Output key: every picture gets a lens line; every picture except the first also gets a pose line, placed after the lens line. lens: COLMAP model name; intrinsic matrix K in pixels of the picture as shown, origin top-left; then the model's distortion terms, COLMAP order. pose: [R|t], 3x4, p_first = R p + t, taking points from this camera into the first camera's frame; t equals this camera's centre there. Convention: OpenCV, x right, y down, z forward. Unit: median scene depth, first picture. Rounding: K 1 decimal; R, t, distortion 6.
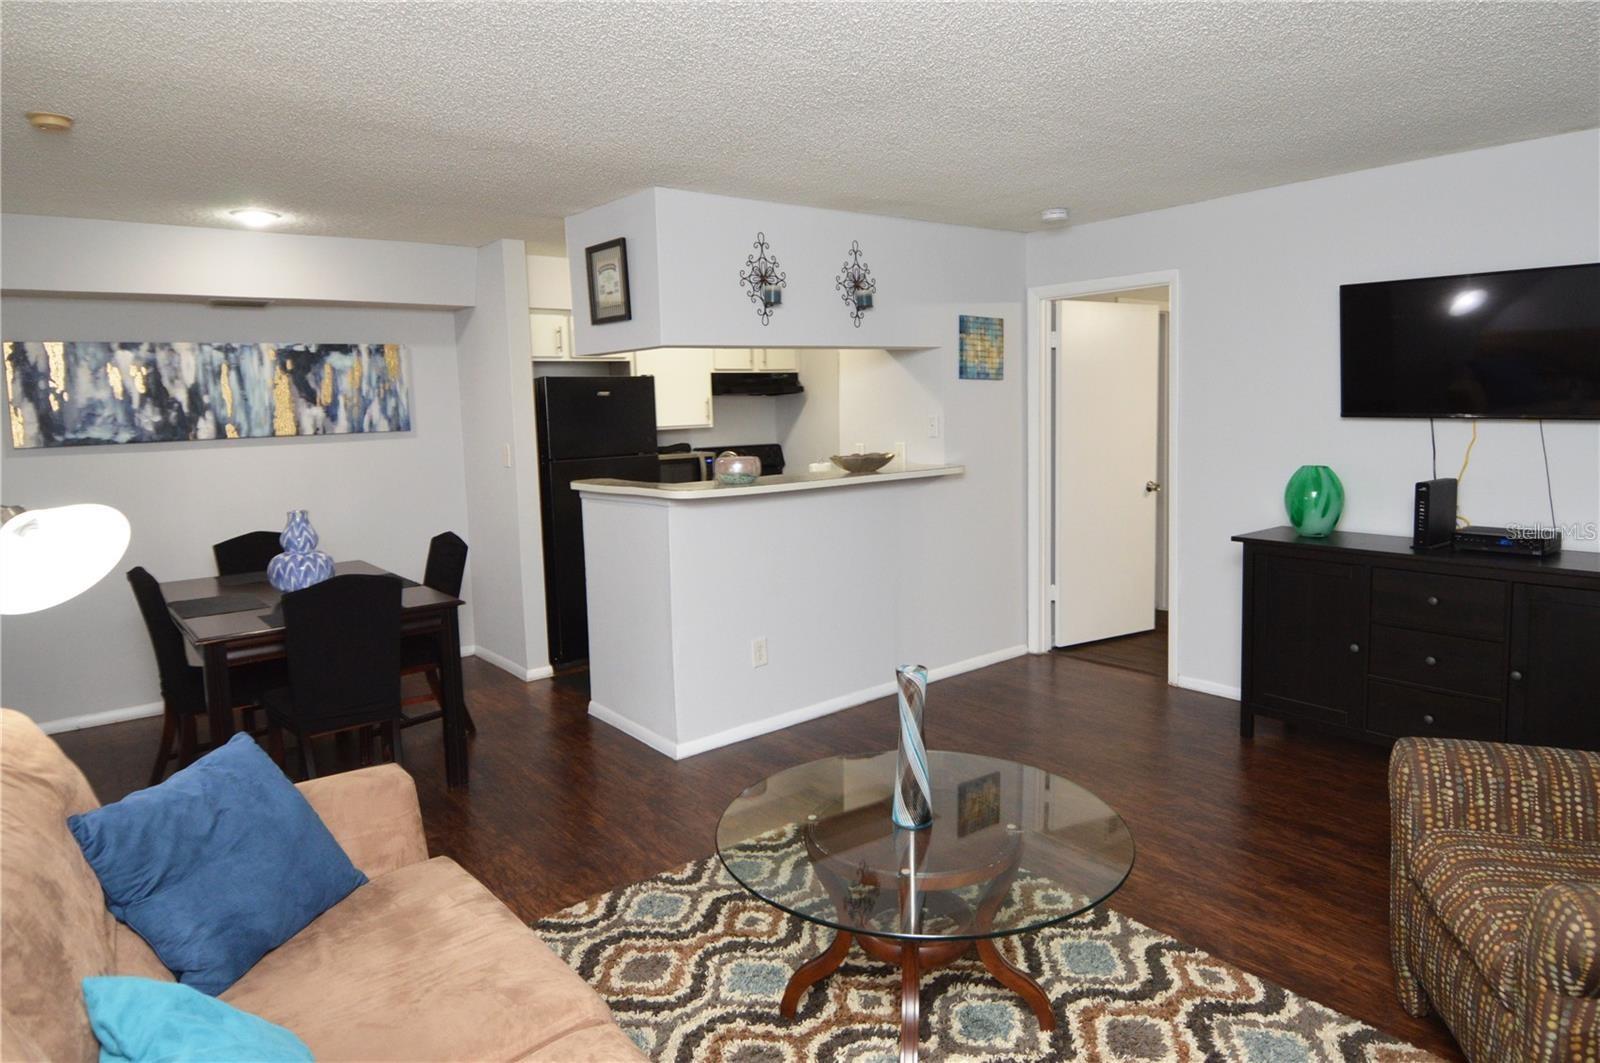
lens RADIAL K [[954.5, 0, 832.4], [0, 954.5, 486.3], [0, 0, 1]] dist [0.003517, -0.021967]
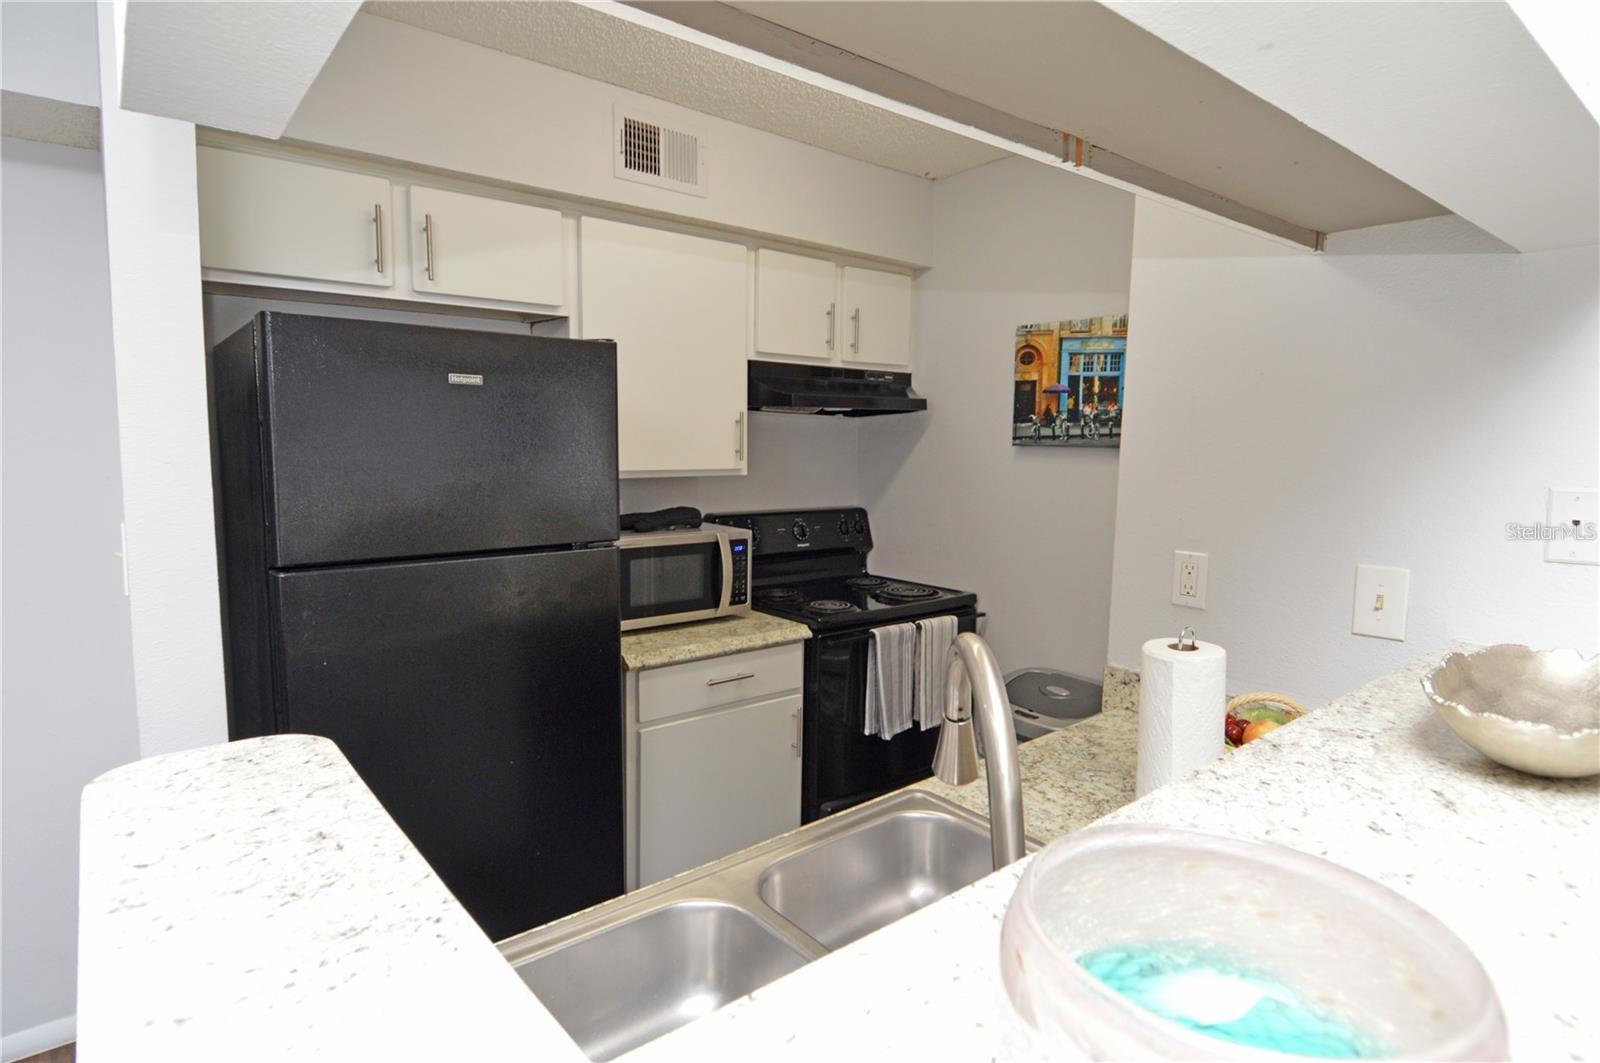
lens RADIAL K [[850.3, 0, 812.5], [0, 850.3, 522.3], [0, 0, 1]] dist [0.026365, -0.039743]
pose [[0.999164, 0.040847, -0.001654, -0.120744], [-0.040828, 0.999114, 0.010189, -0.058873], [0.002069, -0.010113, 0.999947, 0.780906]]
